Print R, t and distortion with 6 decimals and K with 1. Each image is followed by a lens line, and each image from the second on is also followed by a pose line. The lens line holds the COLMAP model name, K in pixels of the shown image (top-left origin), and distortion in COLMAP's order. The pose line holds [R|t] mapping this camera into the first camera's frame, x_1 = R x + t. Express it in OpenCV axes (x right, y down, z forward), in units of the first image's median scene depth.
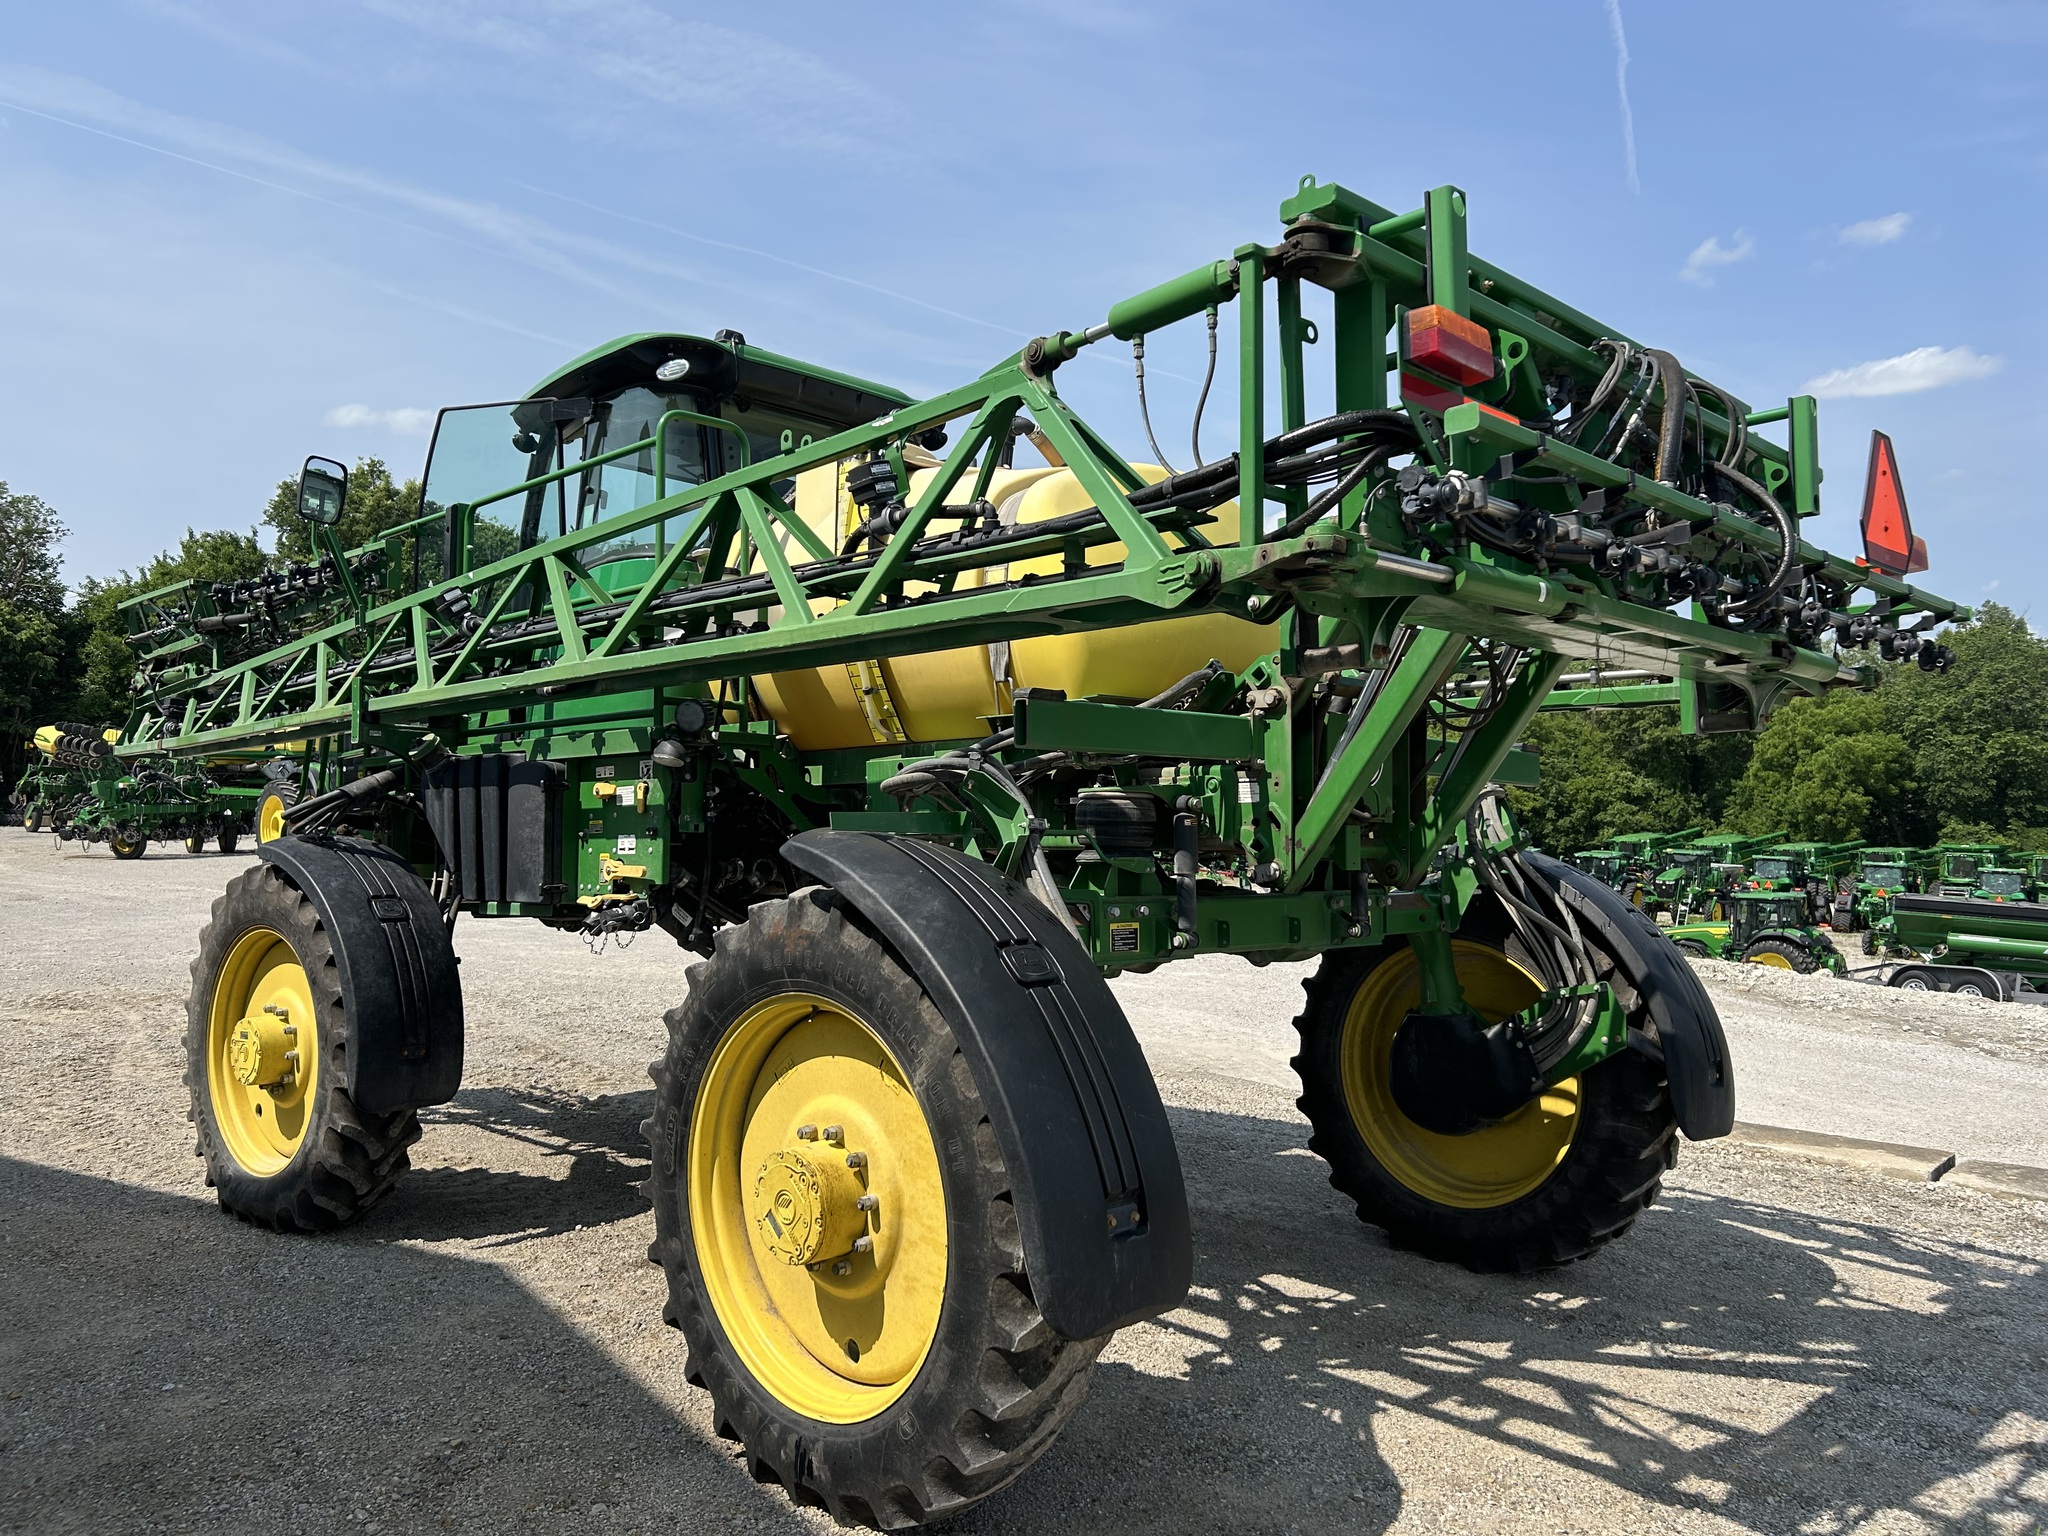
lens RADIAL K [[1536.1, 0, 1000.7], [0, 1536.1, 778.6], [0, 0, 1]] dist [0.059046, -0.070921]
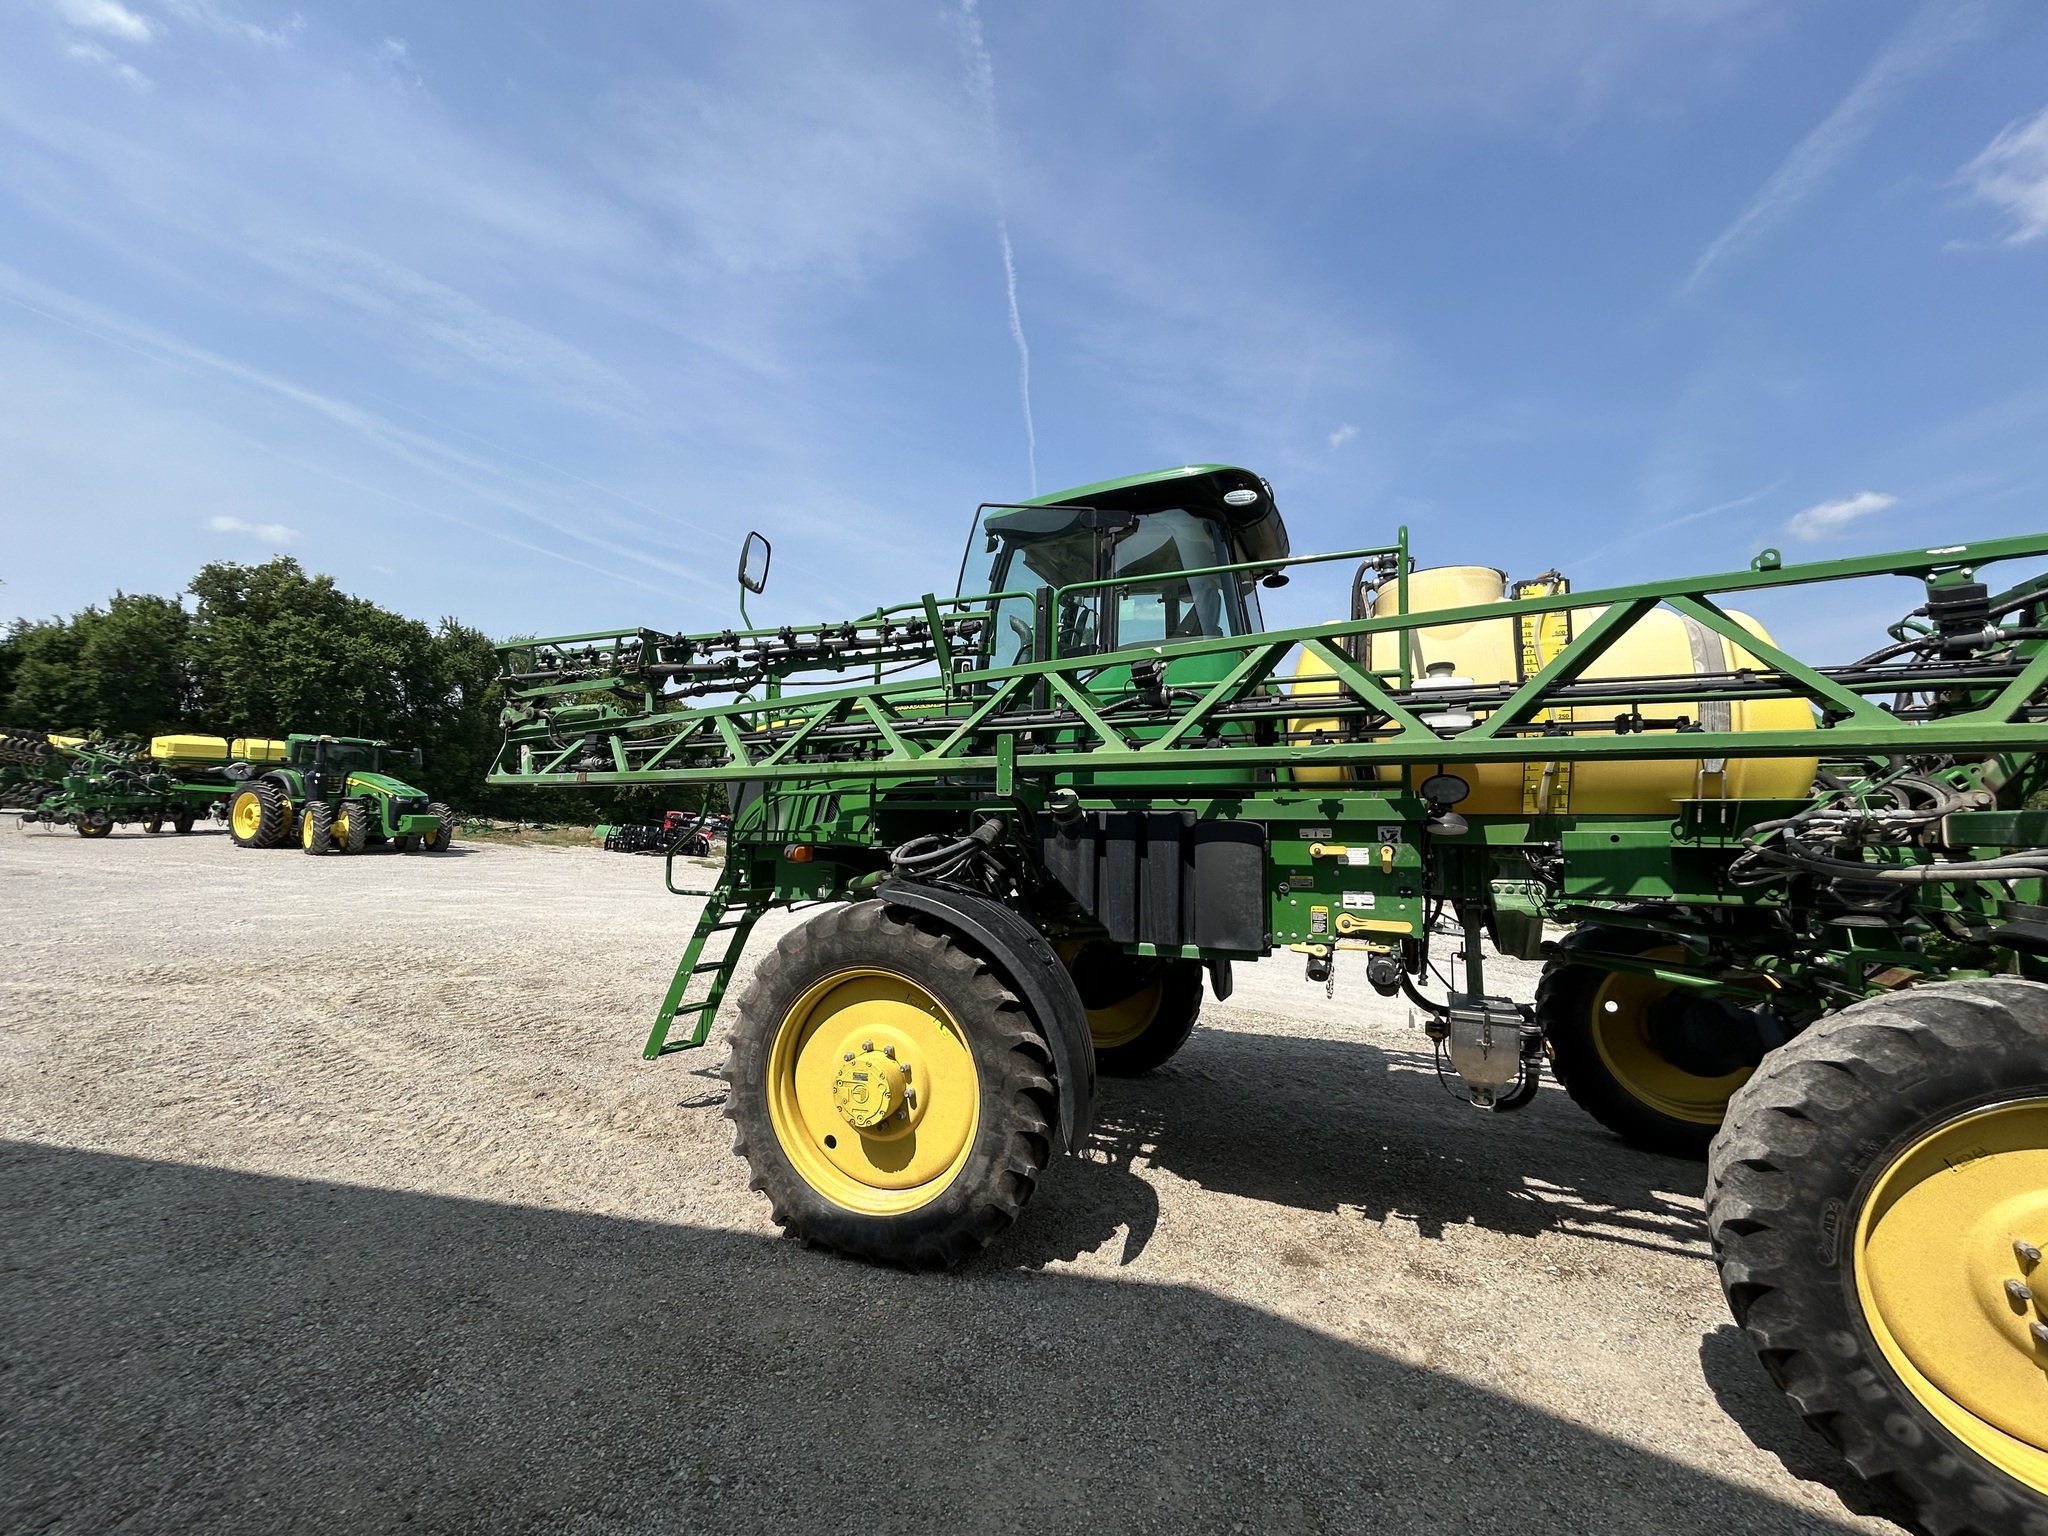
lens RADIAL K [[835.7, 0, 1019.2], [0, 835.7, 766.9], [0, 0, 1]] dist [-0.002114, -0.000107]
pose [[0.930608, 0.039879, 0.363838, -0.618875], [-0.028505, 0.998924, -0.036581, -0.022294], [-0.364906, 0.023671, 0.930743, 0.460288]]
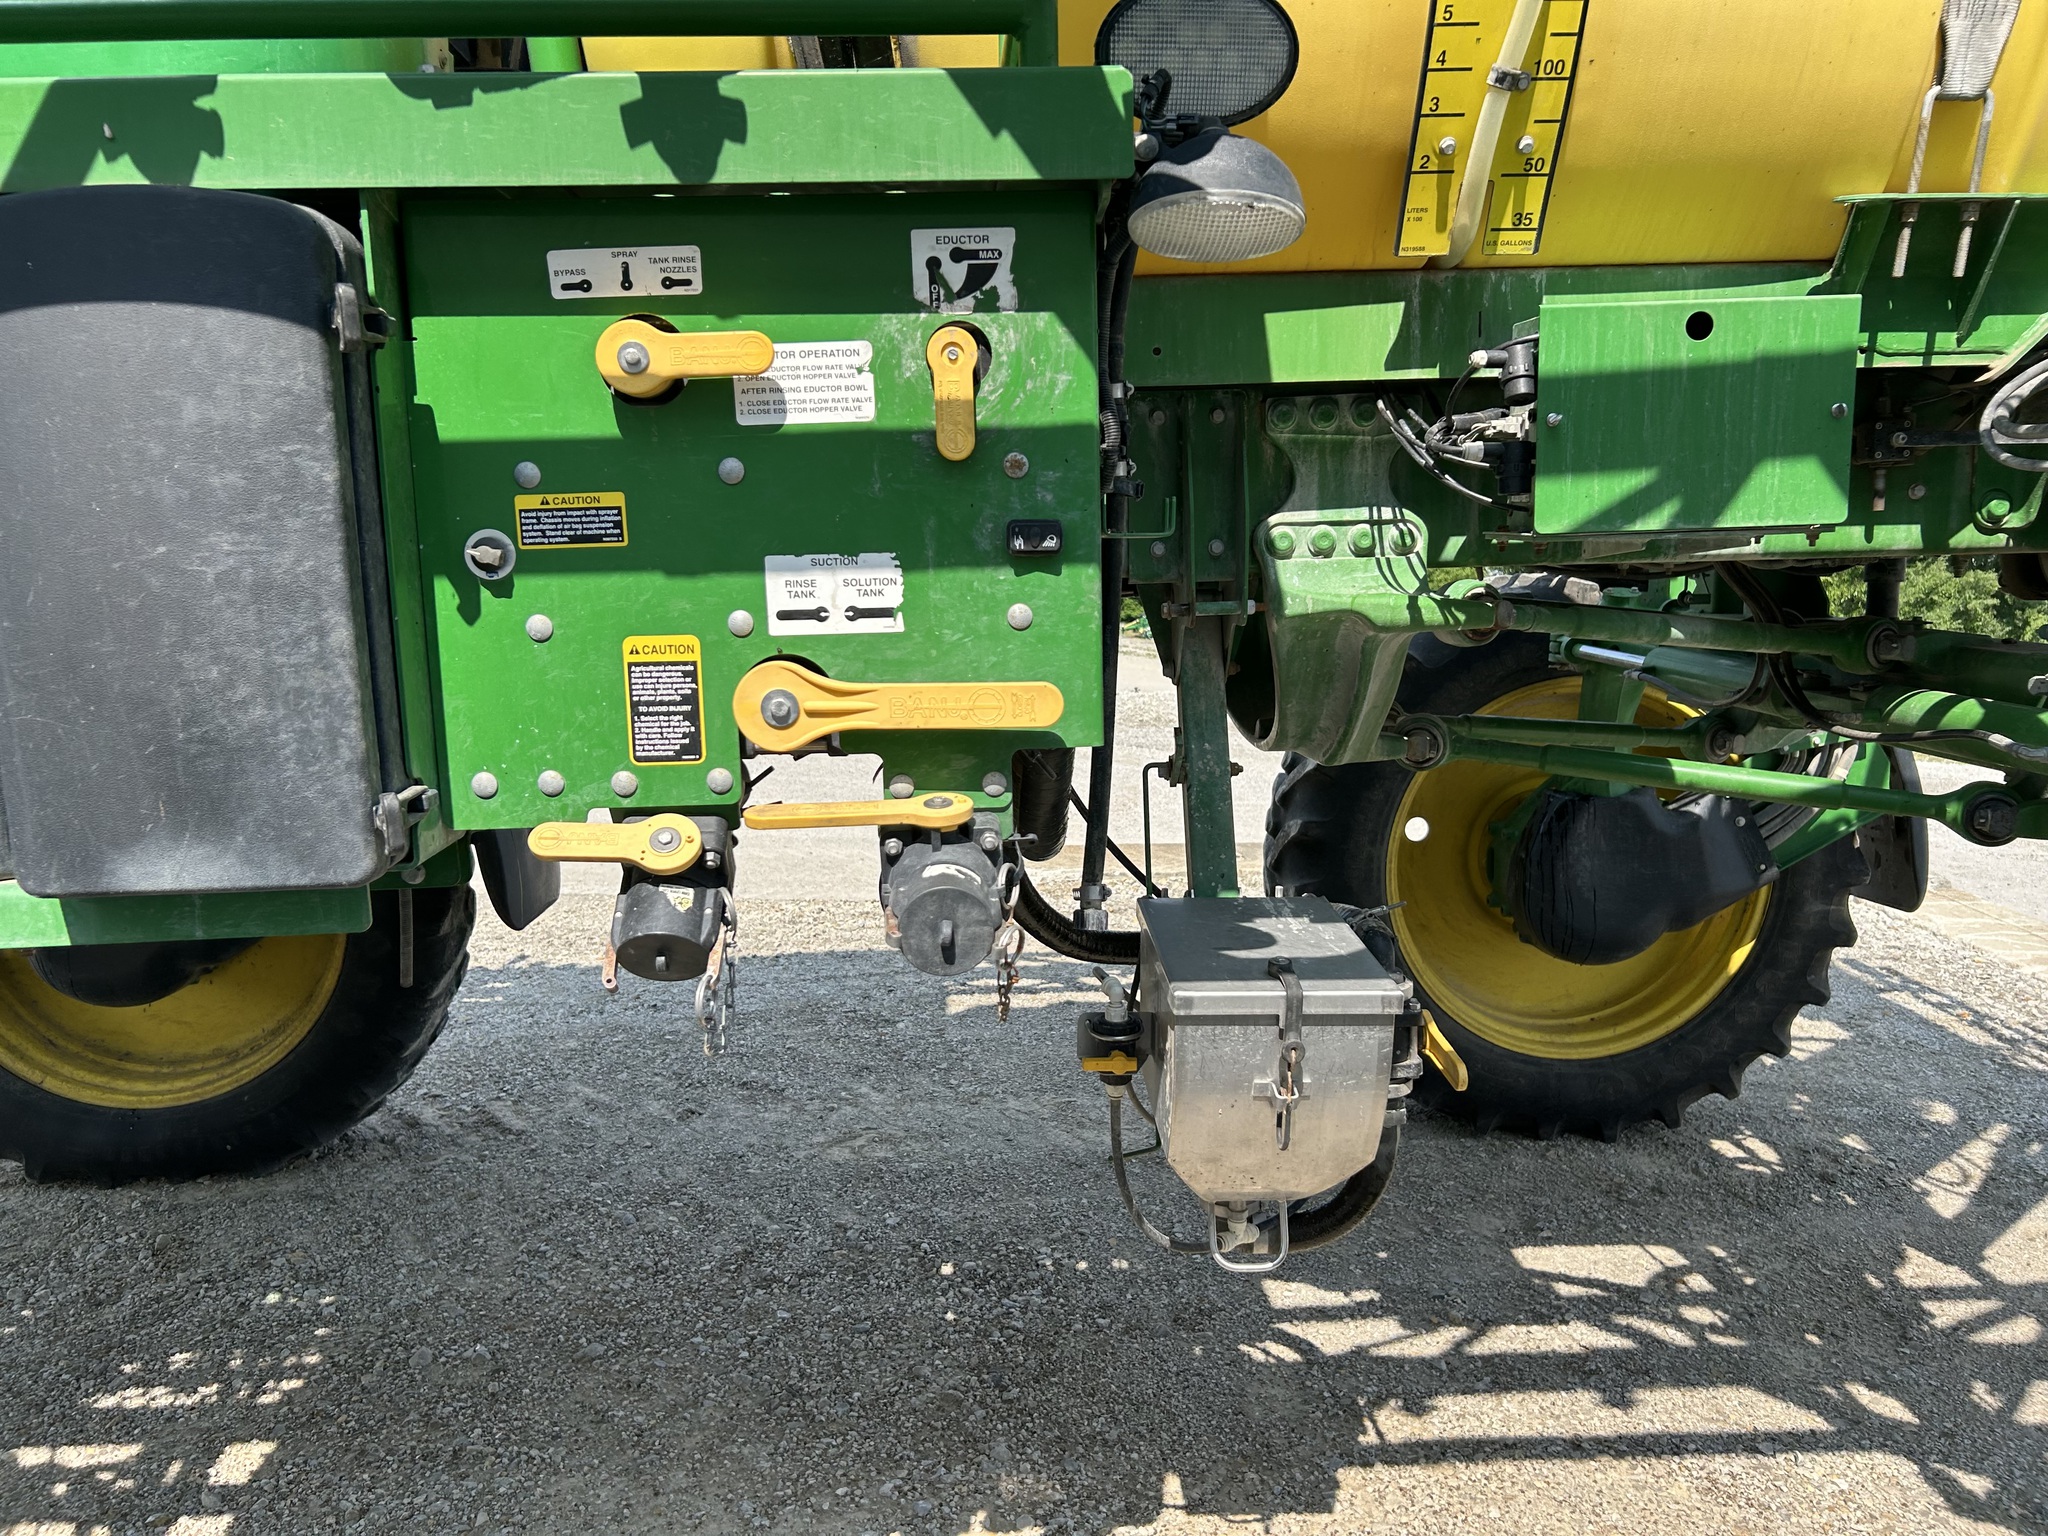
lens RADIAL K [[1536.1, 0, 1000.7], [0, 1536.1, 778.6], [0, 0, 1]] dist [0.059046, -0.070921]
pose [[0.675025, -0.134756, 0.725384, -0.356564], [-0.009612, 0.981489, 0.191277, 0.021908], [-0.737732, -0.136089, 0.661235, 0.724127]]
